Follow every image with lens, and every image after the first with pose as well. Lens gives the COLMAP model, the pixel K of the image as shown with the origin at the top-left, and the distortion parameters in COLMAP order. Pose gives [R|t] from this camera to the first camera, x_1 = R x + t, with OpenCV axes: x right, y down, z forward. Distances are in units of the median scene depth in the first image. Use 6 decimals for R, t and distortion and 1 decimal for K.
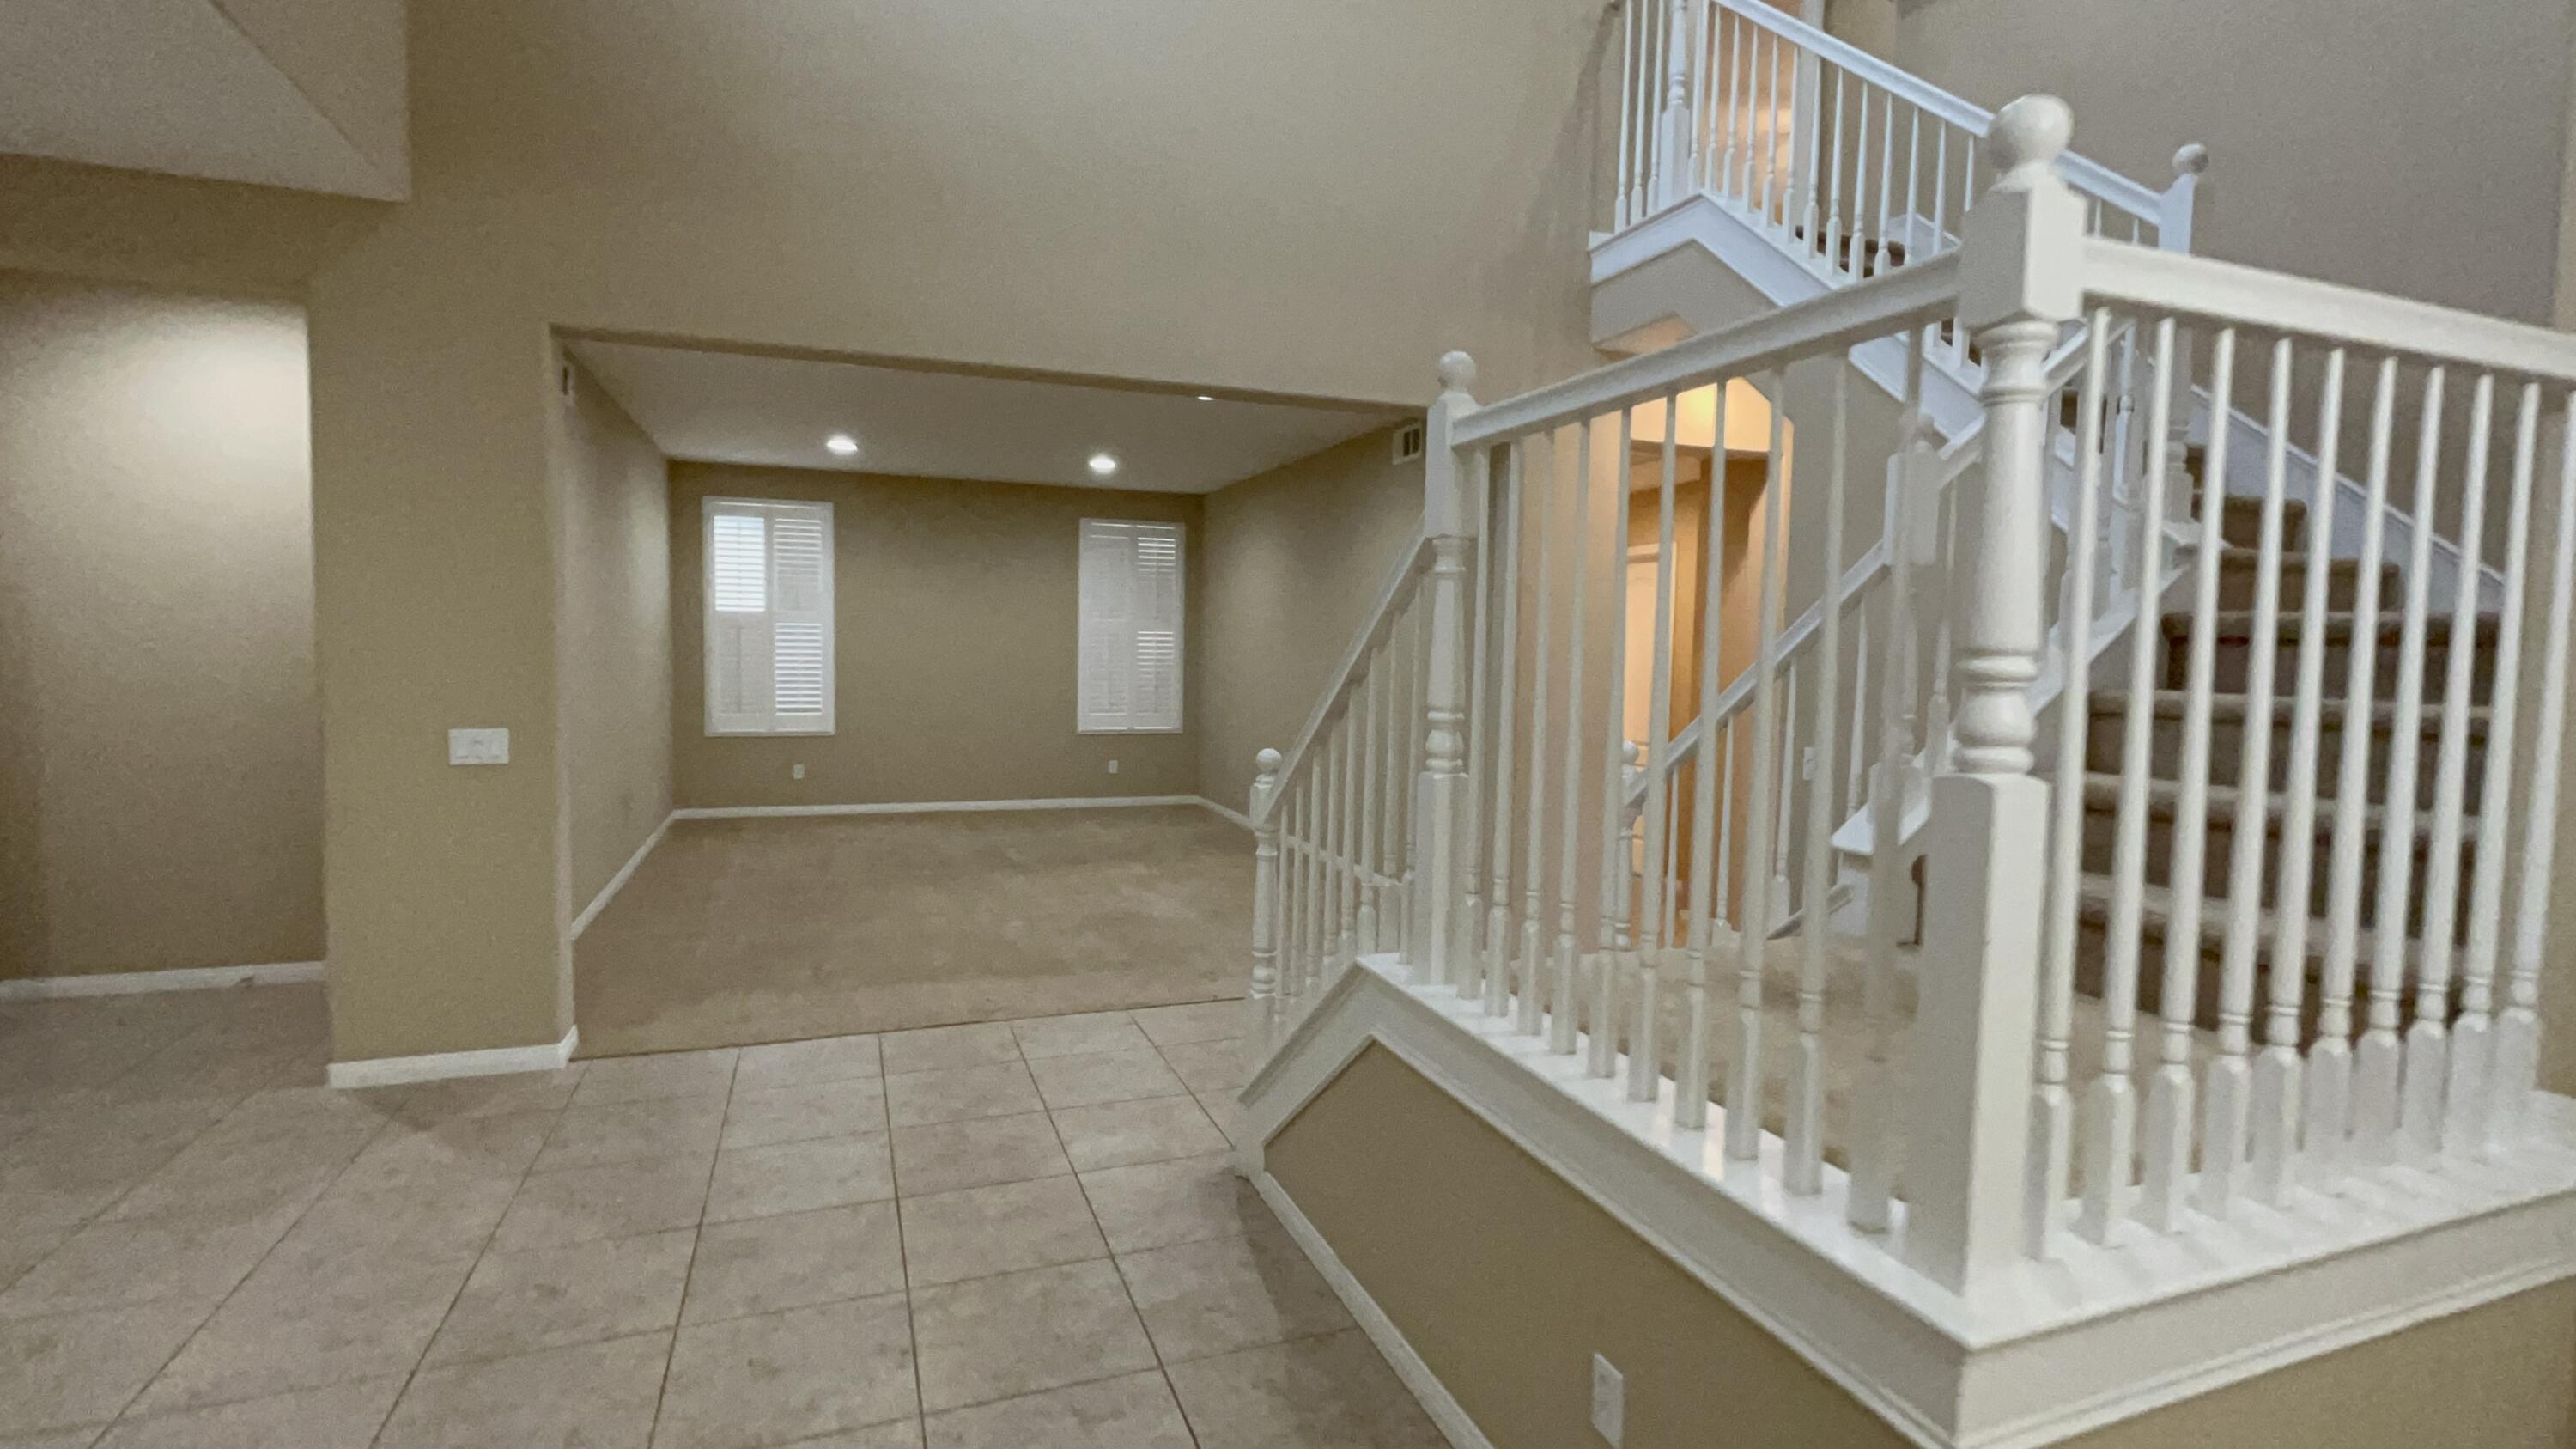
lens RADIAL K [[1200.4, 0, 1276.8], [0, 1200.4, 718.3], [0, 0, 1]] dist [-0.000515, -0.000139]
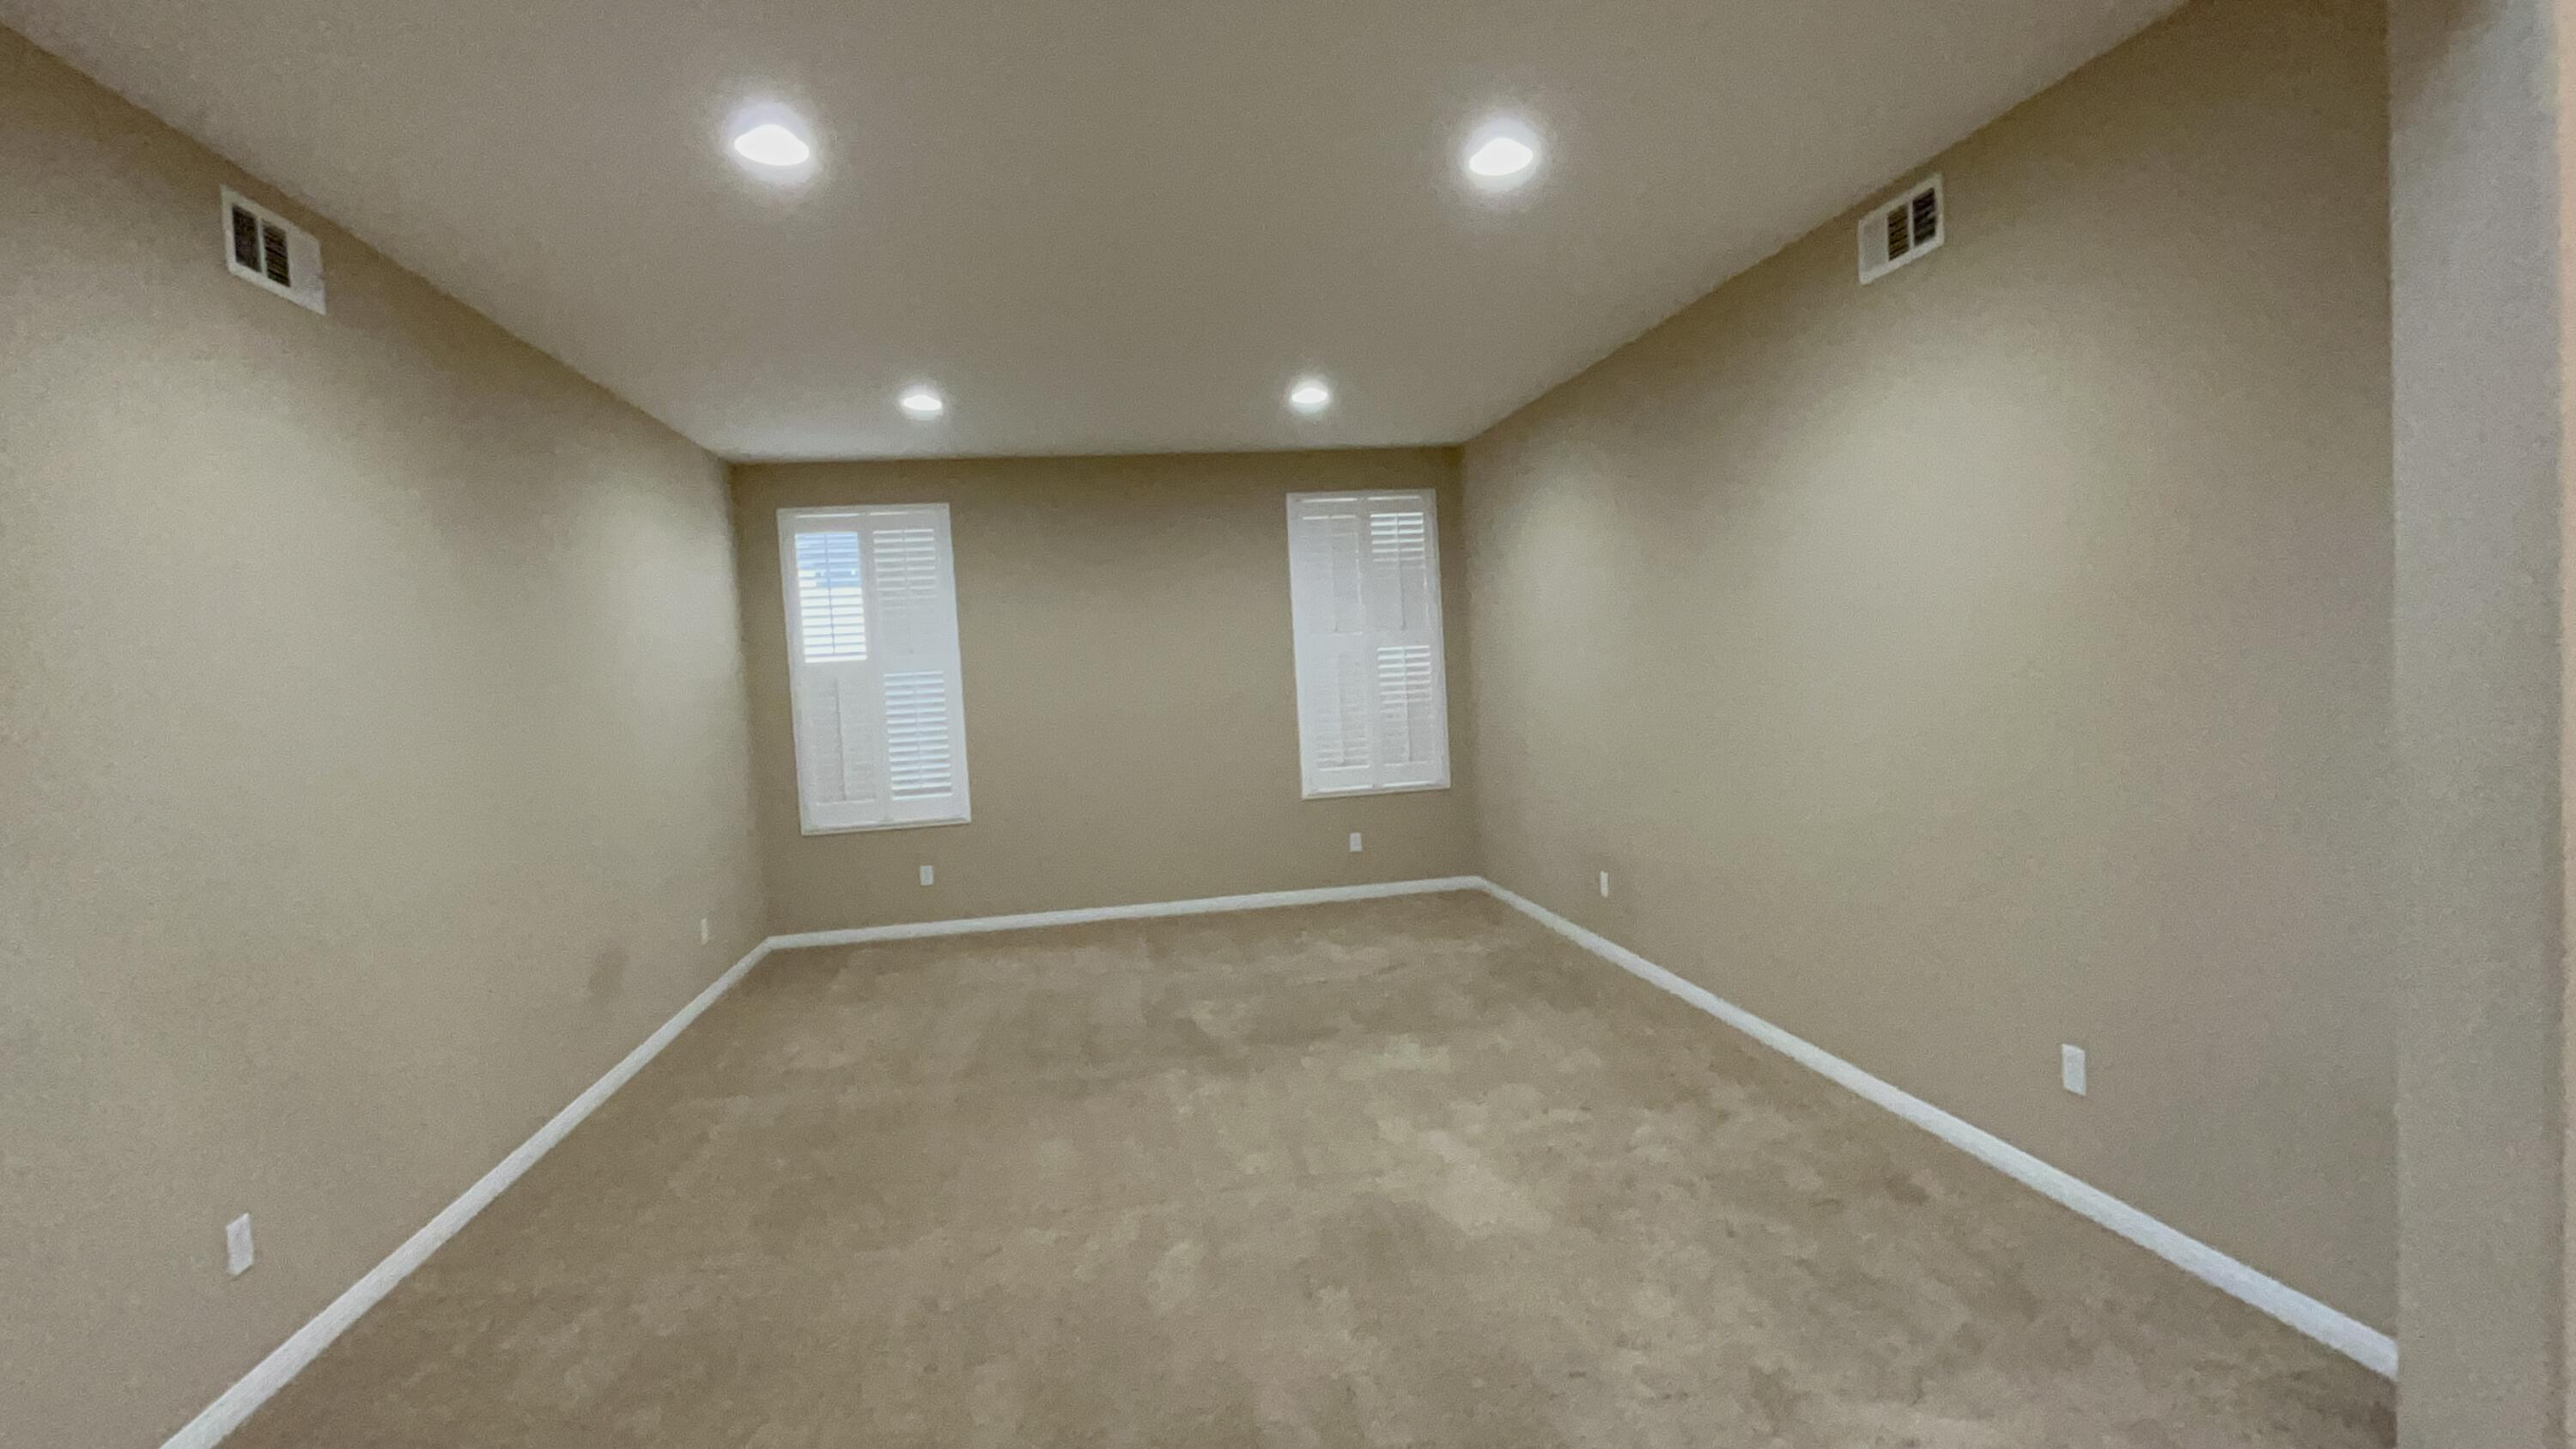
lens RADIAL K [[1200.4, 0, 1276.8], [0, 1200.4, 718.3], [0, 0, 1]] dist [-0.000515, -0.000139]
pose [[0.978539, -0.064078, -0.195845, -0.043627], [0.061272, 0.997913, -0.020359, -0.023537], [0.196741, 0.007922, 0.980424, 0.337007]]
